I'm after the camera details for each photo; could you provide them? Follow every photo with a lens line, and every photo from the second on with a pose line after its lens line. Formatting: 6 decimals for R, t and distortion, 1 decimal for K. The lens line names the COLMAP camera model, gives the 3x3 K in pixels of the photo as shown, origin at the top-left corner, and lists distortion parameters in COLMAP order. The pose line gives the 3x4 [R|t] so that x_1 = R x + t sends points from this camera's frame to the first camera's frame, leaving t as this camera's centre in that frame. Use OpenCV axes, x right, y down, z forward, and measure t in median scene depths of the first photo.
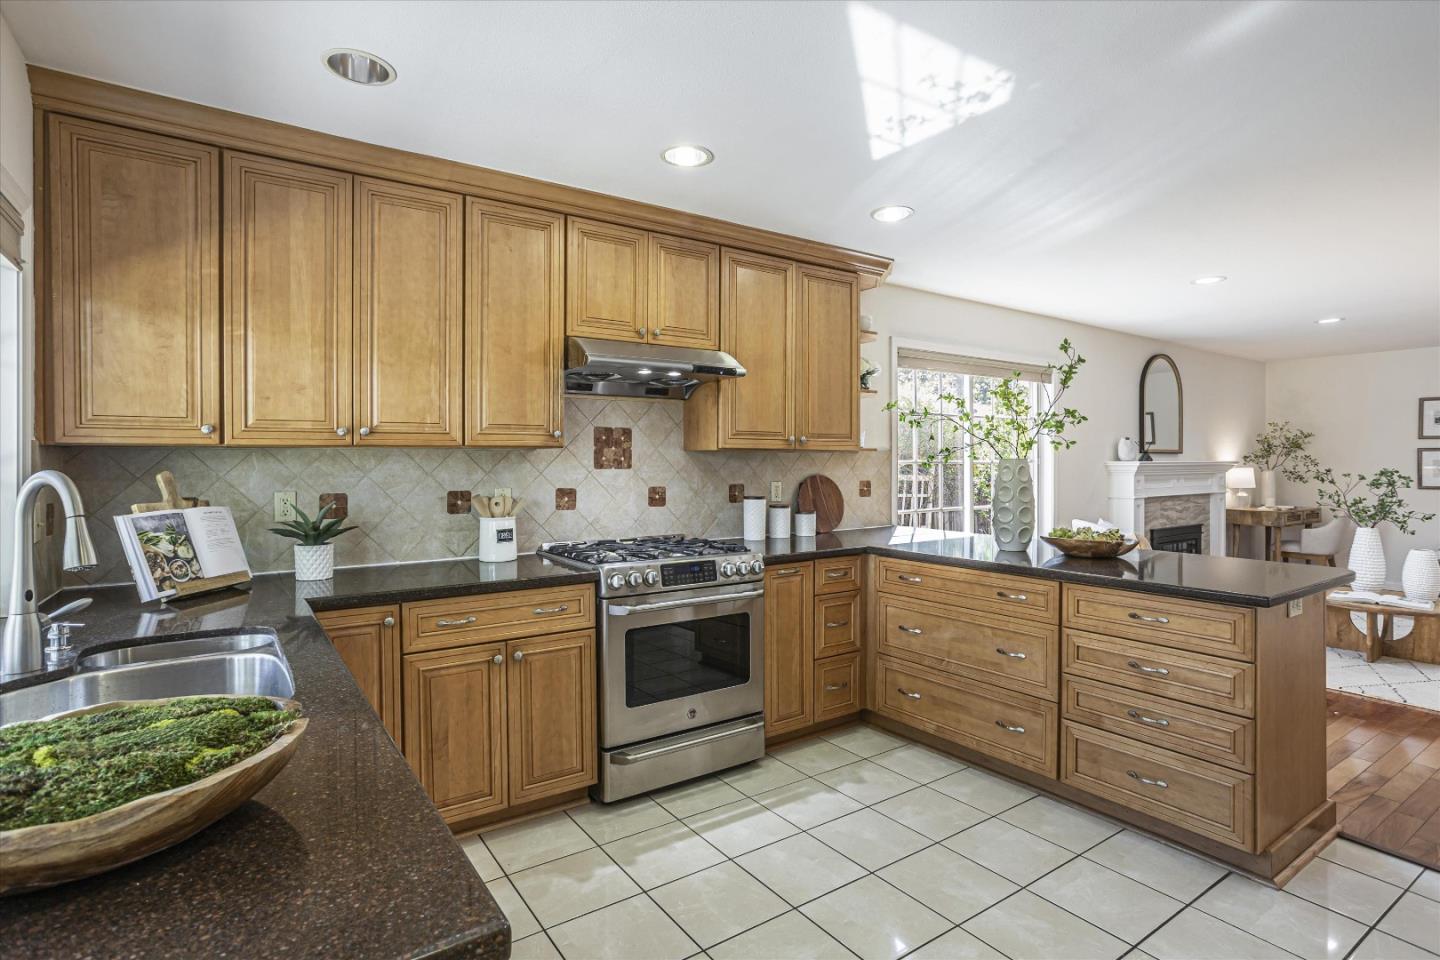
lens RADIAL K [[724.7, 0, 717.0], [0, 724.7, 470.8], [0, 0, 1]] dist [0.001559, 0.000742]
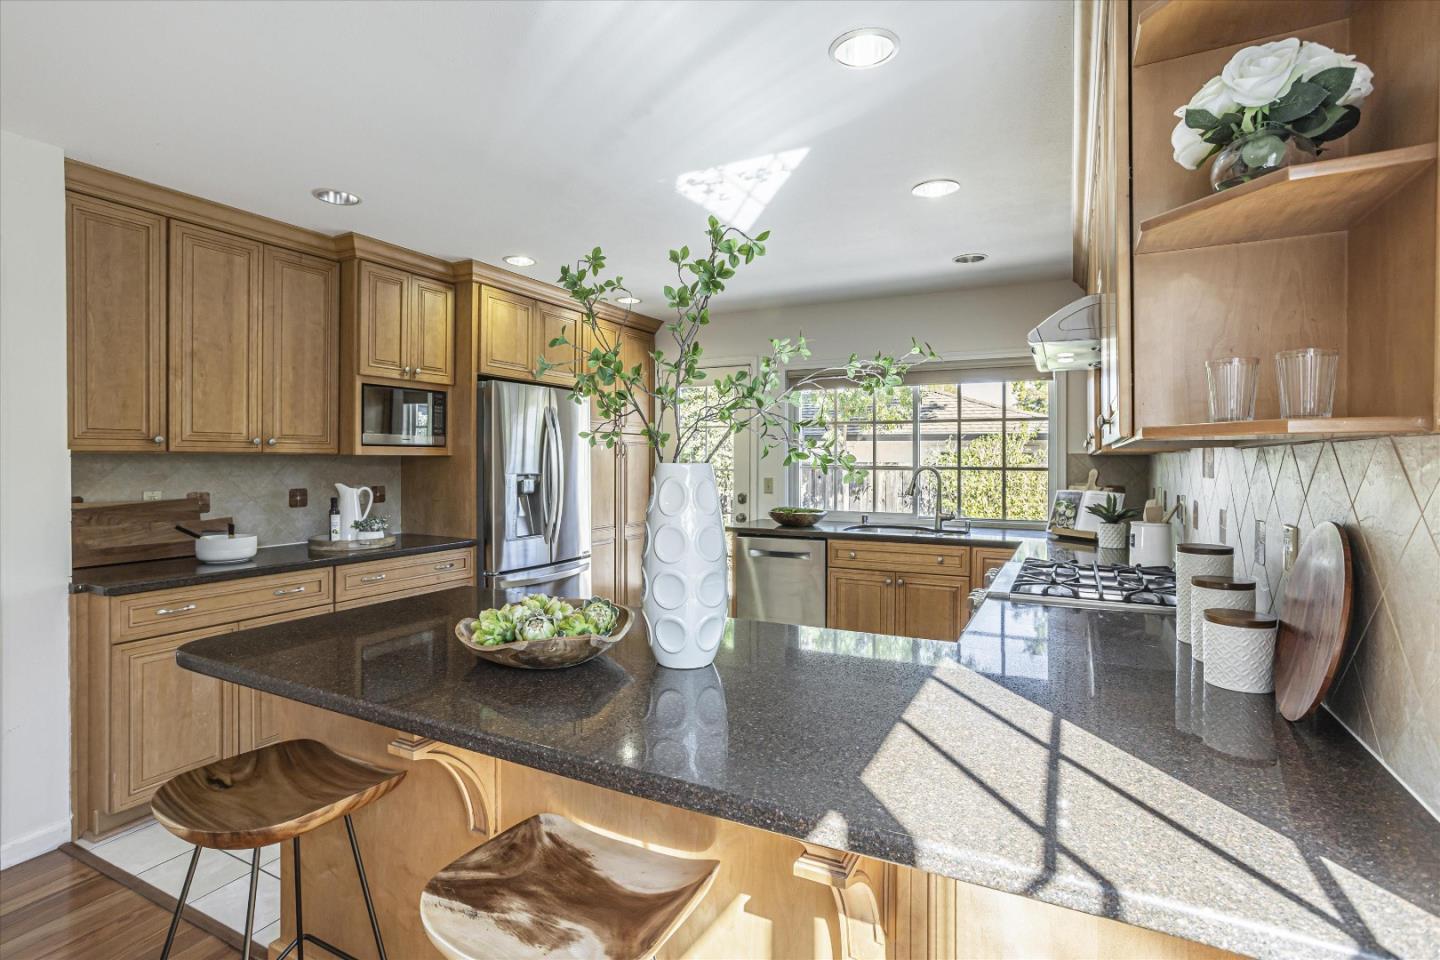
lens RADIAL K [[693.9, 0, 717.6], [0, 693.9, 458.2], [0, 0, 1]] dist [-0.036177, 0.018025]
pose [[-0.881631, -0.002637, -0.471932, 0.599003], [-0.006532, 0.999957, 0.006614, -0.022723], [0.471894, 0.008913, -0.881610, 1.395407]]
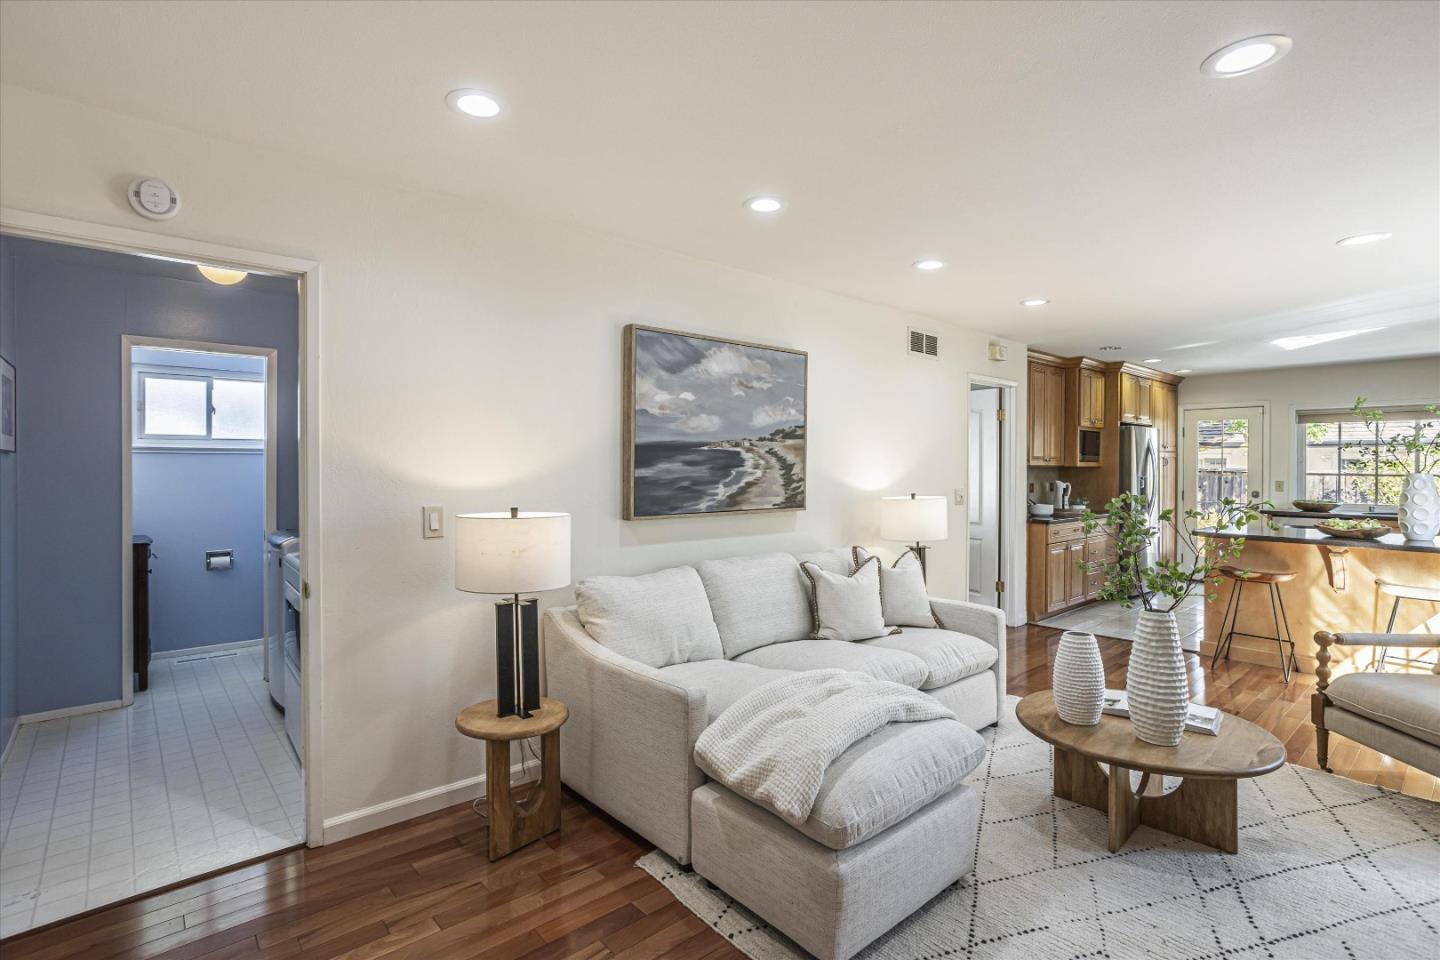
lens RADIAL K [[682.7, 0, 713.8], [0, 682.7, 470.8], [0, 0, 1]] dist [-0.003684, -0.000870]
pose [[-0.993819, -0.002304, -0.110987, 1.877400], [-0.004198, 0.999849, 0.016834, -0.034358], [0.110932, 0.017196, -0.993679, 2.135308]]
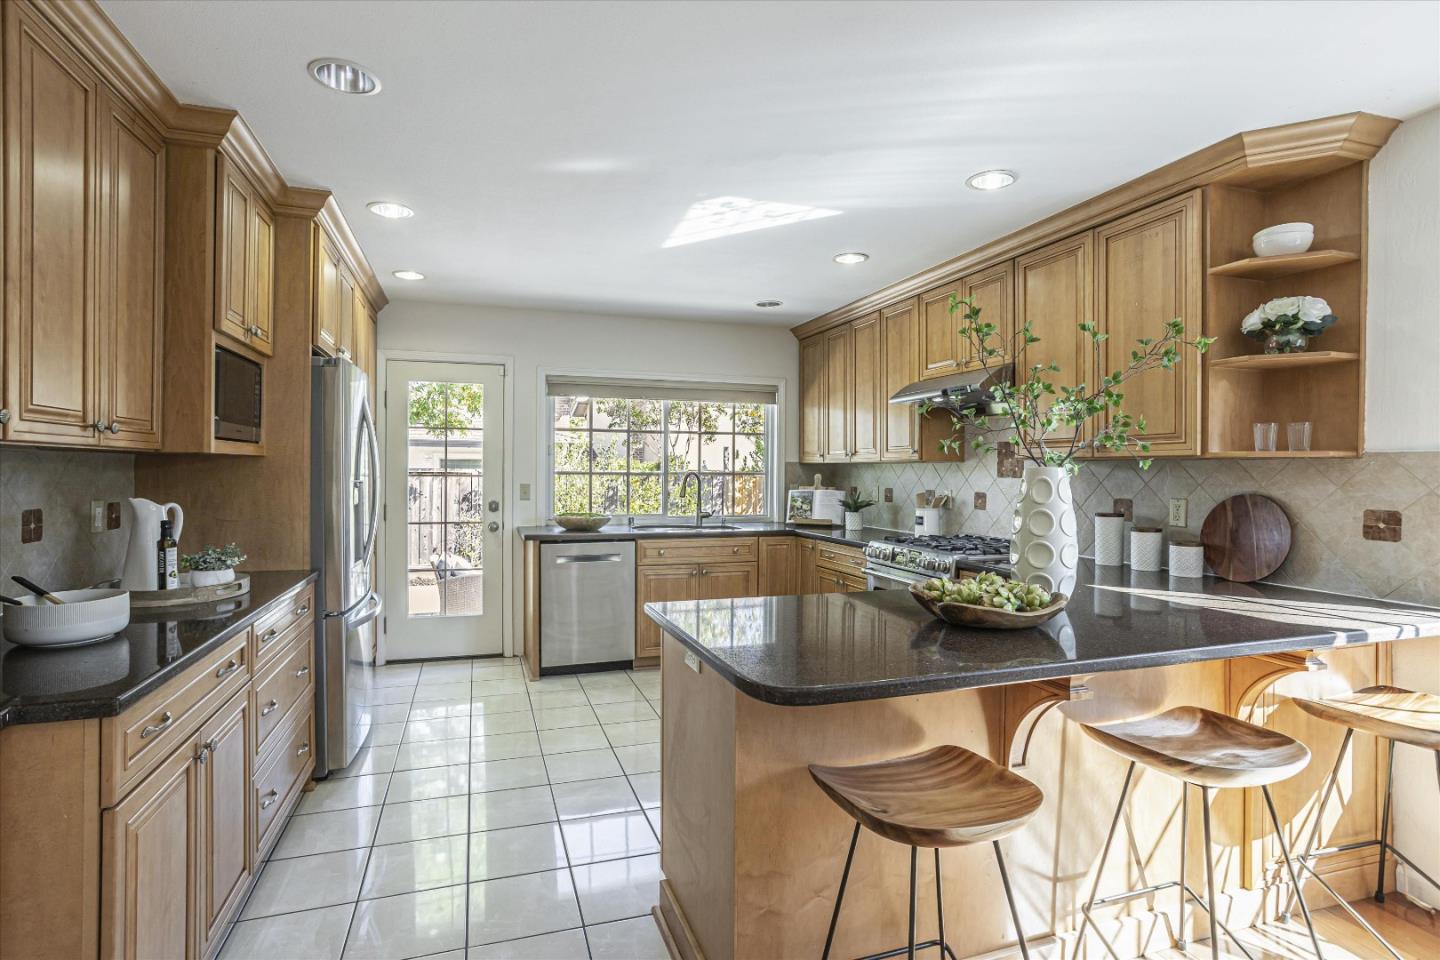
lens RADIAL K [[703.8, 0, 705.3], [0, 703.8, 462.5], [0, 0, 1]] dist [-0.004062, -0.000070]
pose [[-0.281806, -0.010953, -0.959409, 1.093803], [-0.017375, 0.999829, -0.006310, -0.011956], [0.959314, 0.014892, -0.281948, 0.891958]]
